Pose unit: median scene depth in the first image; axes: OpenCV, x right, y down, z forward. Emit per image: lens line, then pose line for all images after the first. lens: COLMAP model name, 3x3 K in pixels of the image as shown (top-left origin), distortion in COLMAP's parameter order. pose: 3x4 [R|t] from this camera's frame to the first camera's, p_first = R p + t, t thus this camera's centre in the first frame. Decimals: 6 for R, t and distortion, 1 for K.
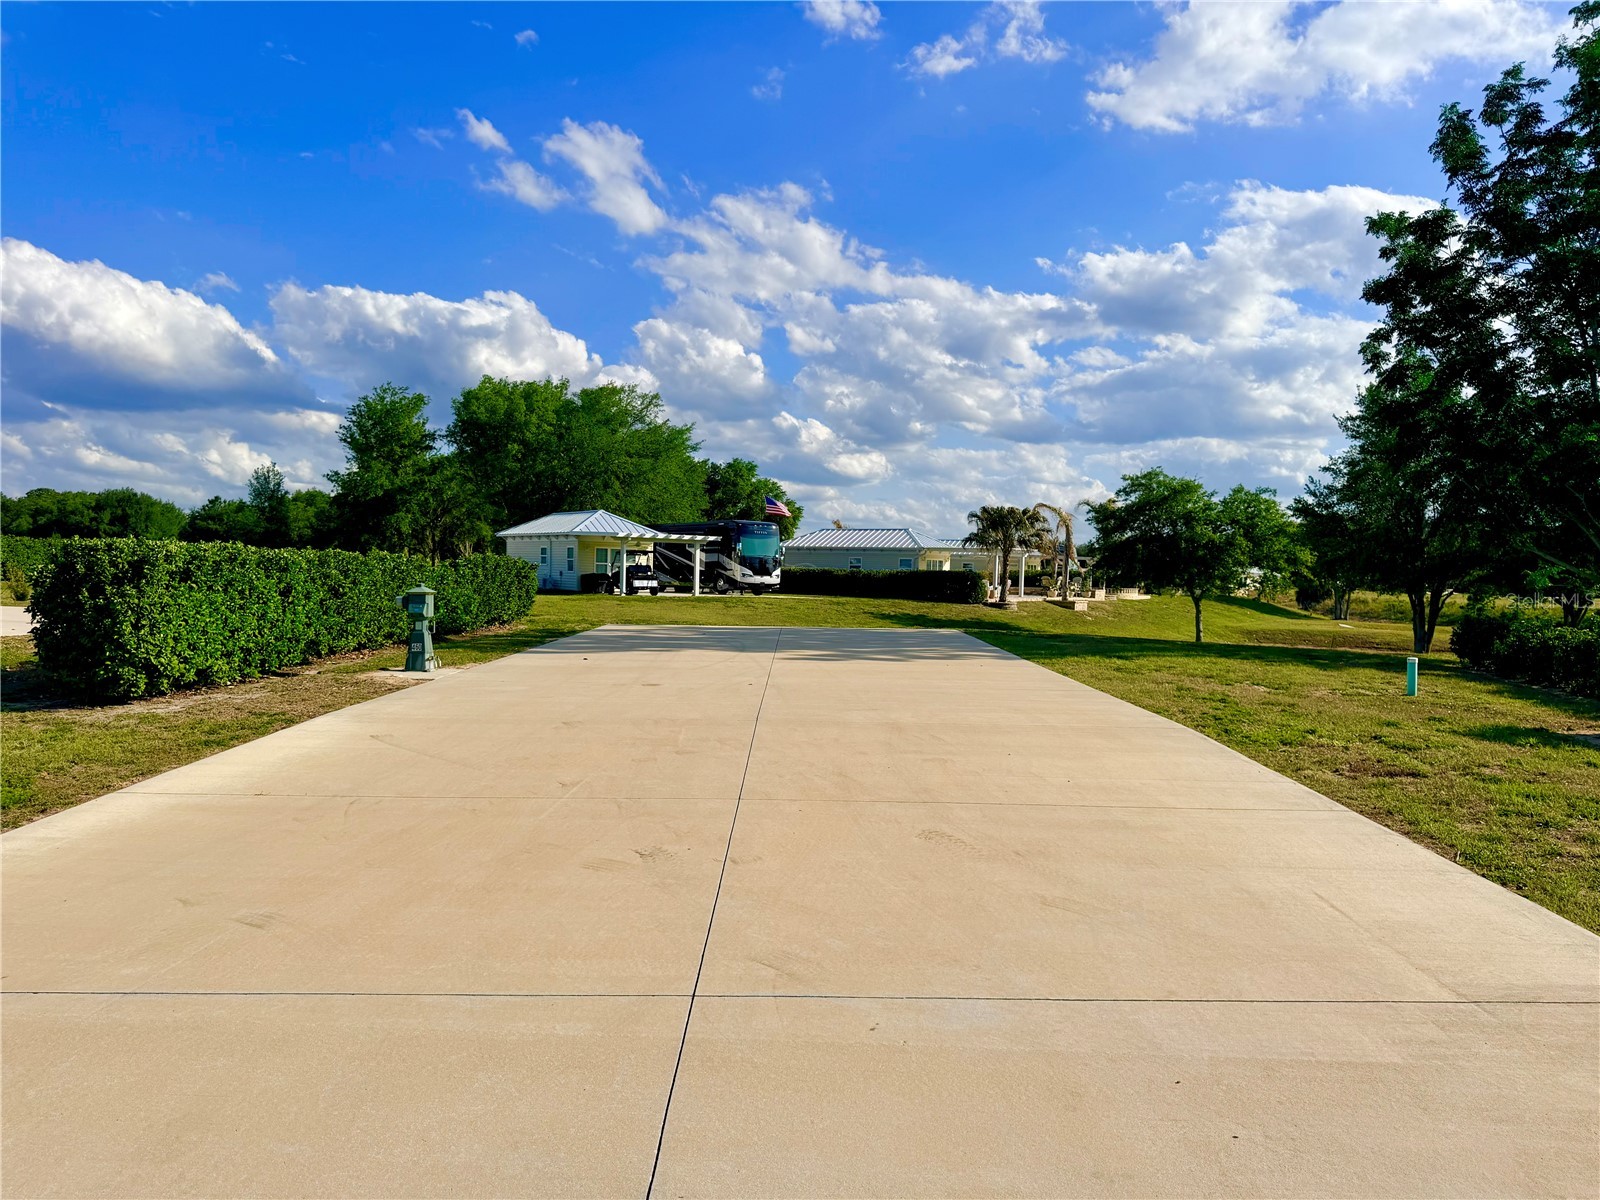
lens RADIAL K [[1156.8, 0, 800.0], [0, 1156.8, 600.0], [0, 0, 1]] dist [0.113787, -0.137336]
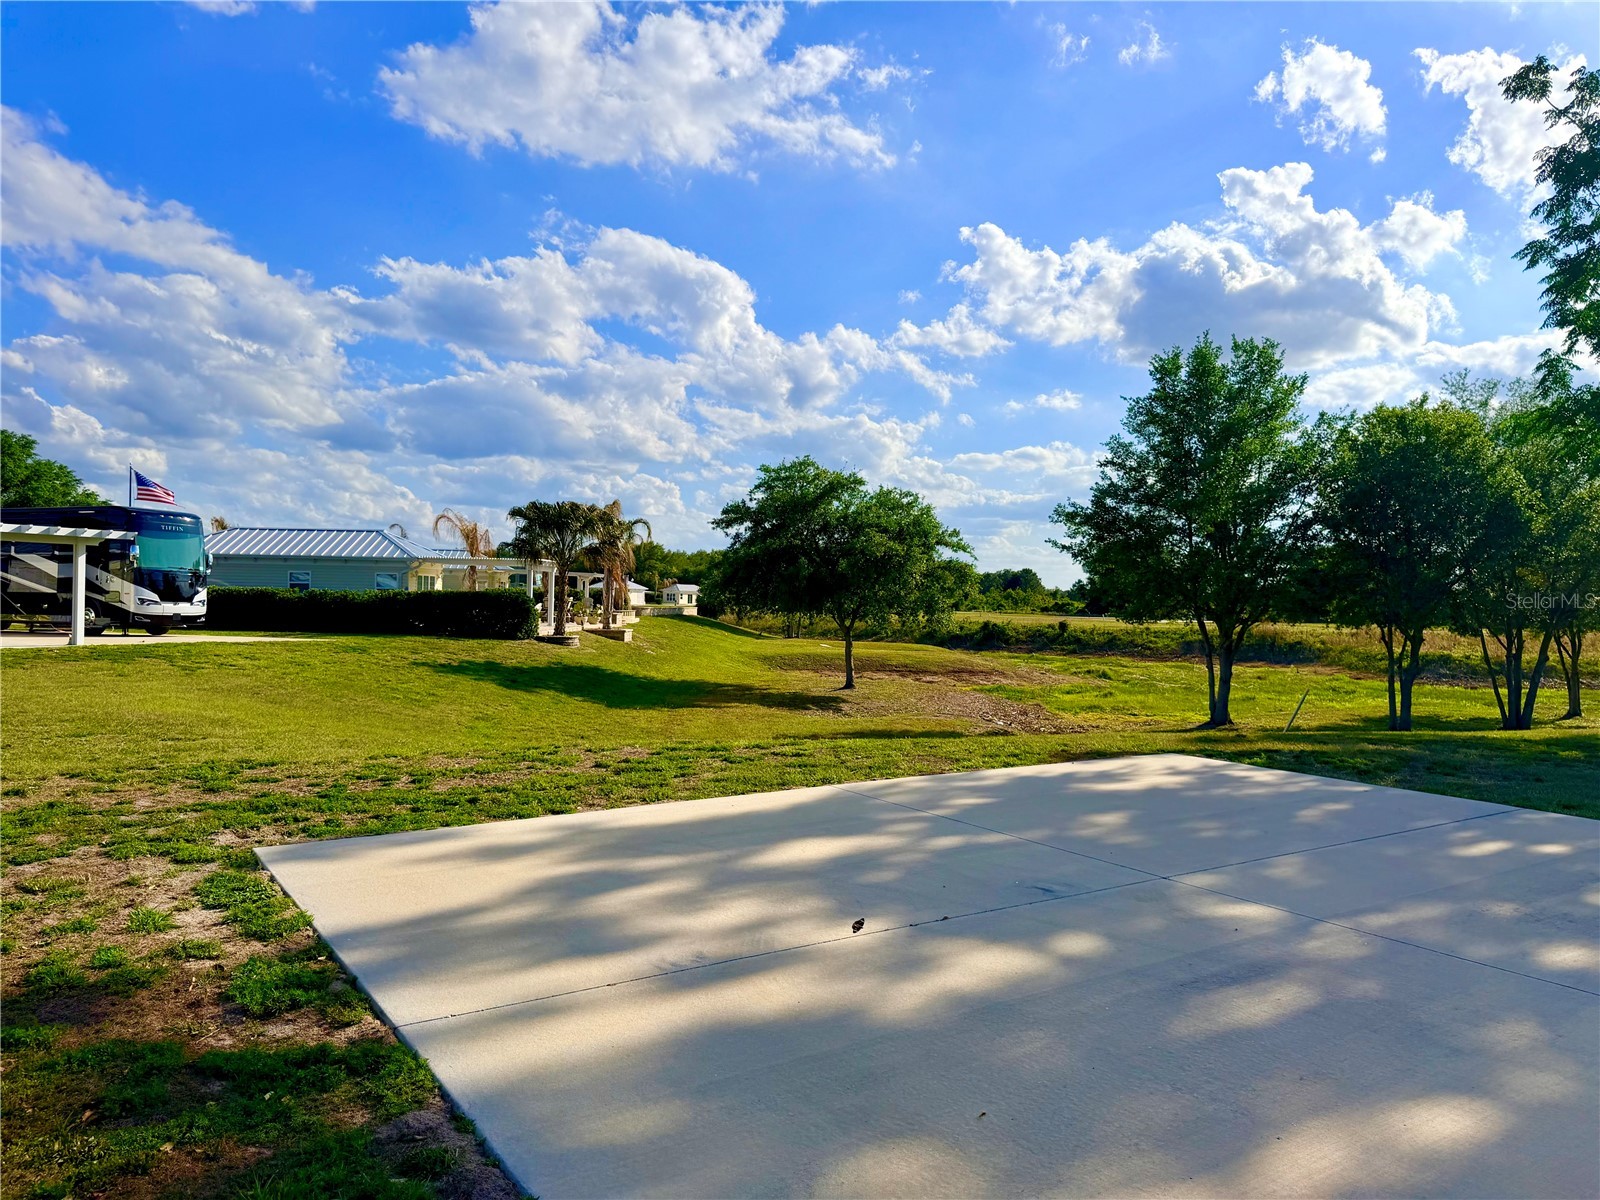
lens RADIAL K [[1156.8, 0, 800.0], [0, 1156.8, 600.0], [0, 0, 1]] dist [0.113787, -0.137336]
pose [[0.840298, -0.009167, 0.542047, -0.036958], [0.015729, 0.999848, -0.007474, -0.005073], [-0.541897, 0.014807, 0.840315, 0.131522]]
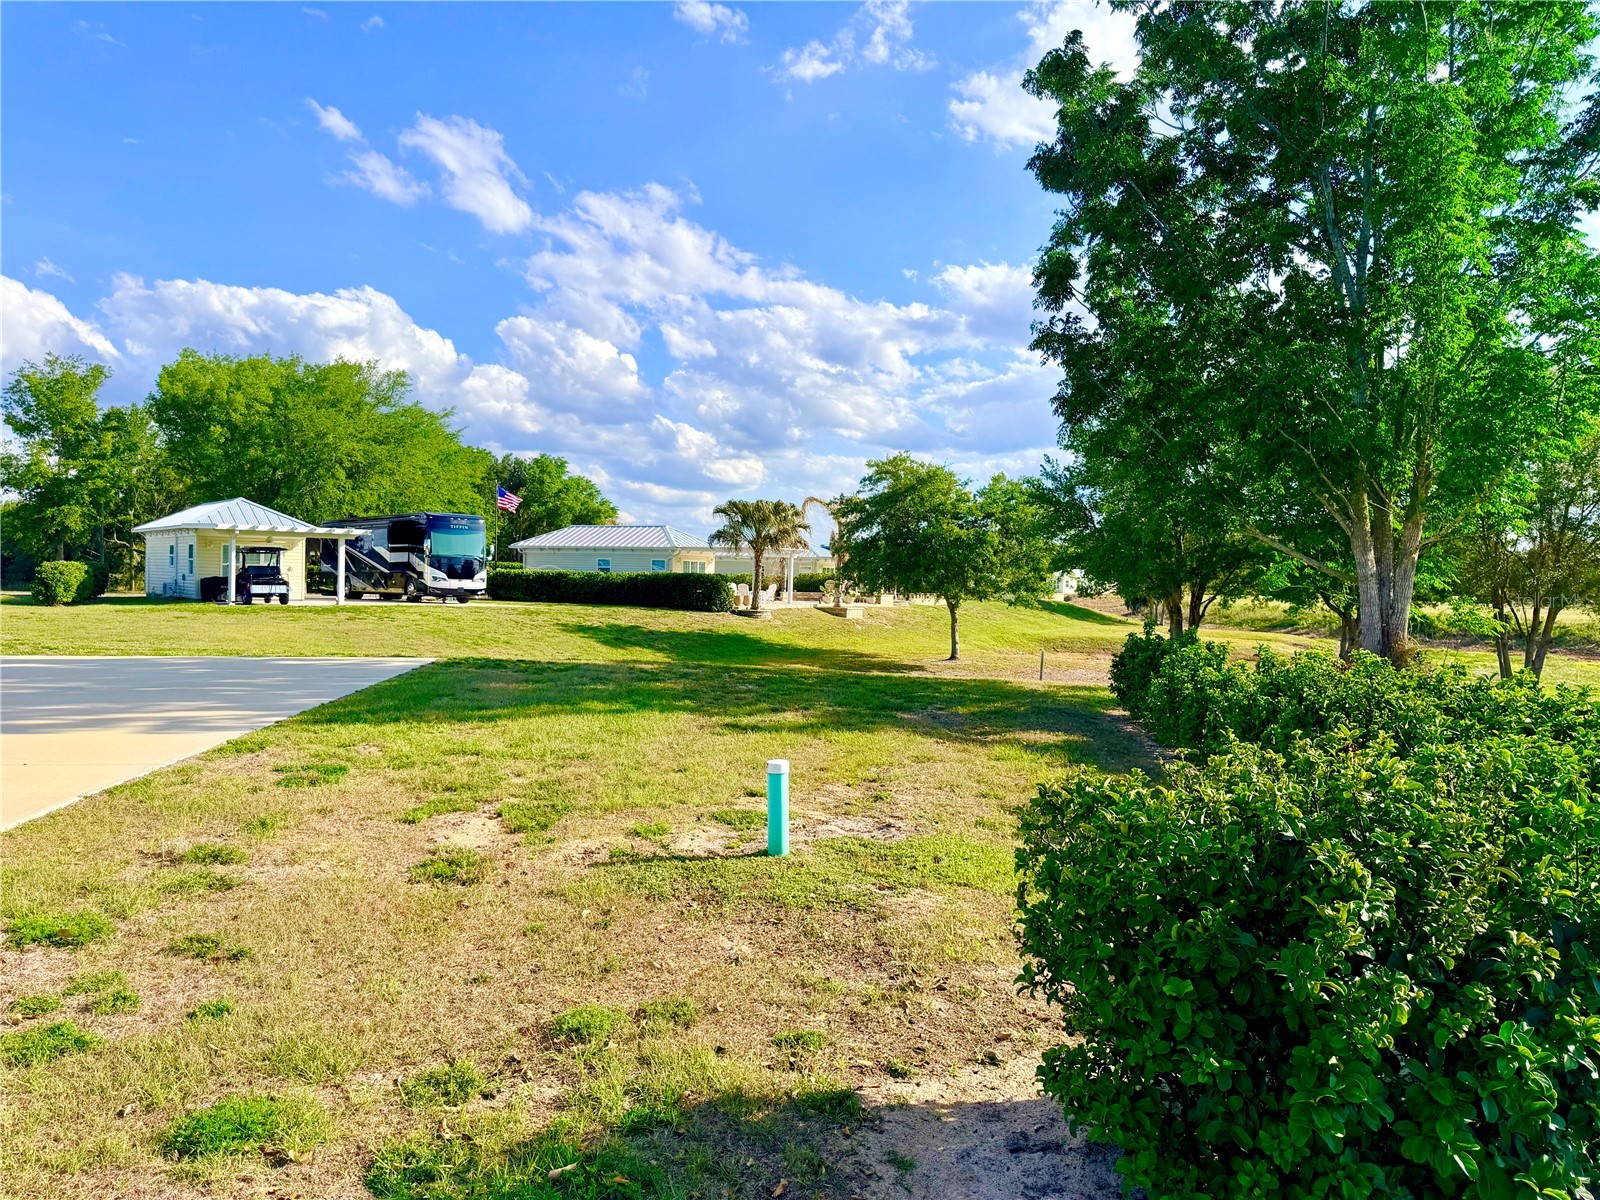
lens RADIAL K [[1134.0, 0, 790.9], [0, 1134.0, 660.1], [0, 0, 1]] dist [0.002327, -0.000579]
pose [[0.995729, -0.007617, 0.092012, 0.051797], [0.003076, 0.998775, 0.049388, -0.001031], [-0.092275, -0.048894, 0.994532, 0.066113]]
